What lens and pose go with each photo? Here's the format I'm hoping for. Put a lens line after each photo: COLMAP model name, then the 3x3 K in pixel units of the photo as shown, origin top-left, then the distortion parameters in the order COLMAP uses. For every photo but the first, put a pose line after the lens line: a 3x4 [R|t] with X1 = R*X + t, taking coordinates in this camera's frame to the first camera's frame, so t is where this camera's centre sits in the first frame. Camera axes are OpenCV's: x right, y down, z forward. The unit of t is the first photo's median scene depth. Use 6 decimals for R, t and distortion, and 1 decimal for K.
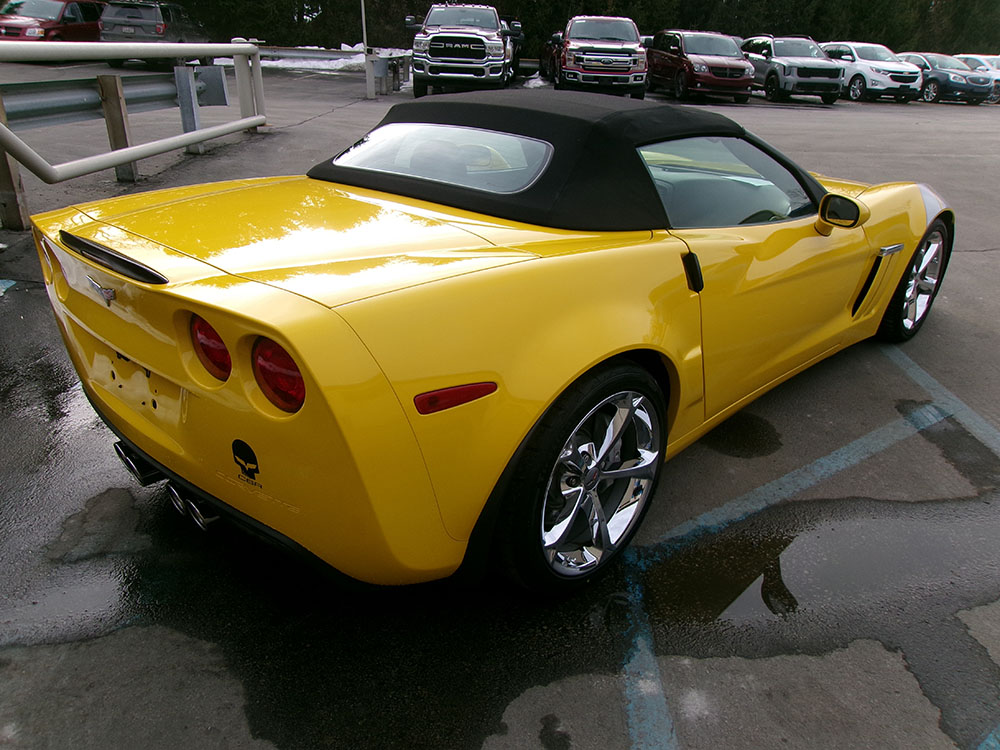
lens RADIAL K [[759.9, 0, 490.9], [0, 759.9, 371.8], [0, 0, 1]] dist [0.000097, 0.004056]
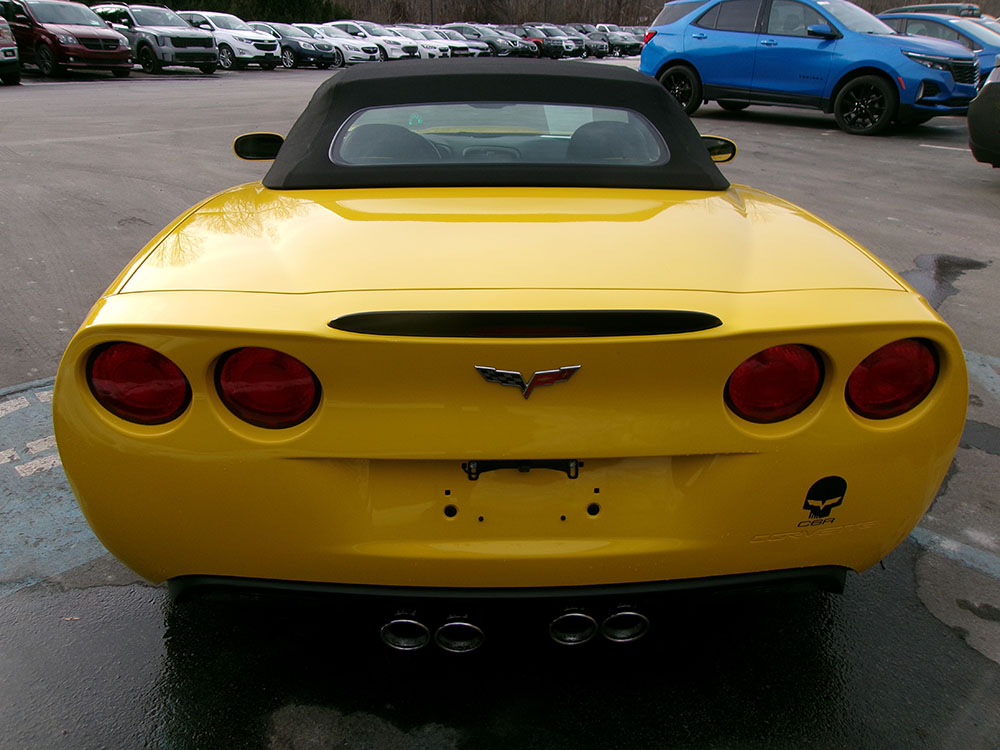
lens RADIAL K [[759.9, 0, 490.9], [0, 759.9, 371.8], [0, 0, 1]] dist [0.000097, 0.004056]
pose [[0.657955, -0.314923, 0.684046, -0.119773], [0.289615, 0.944315, 0.156178, -0.031194], [-0.695139, 0.095352, 0.712523, 0.067177]]
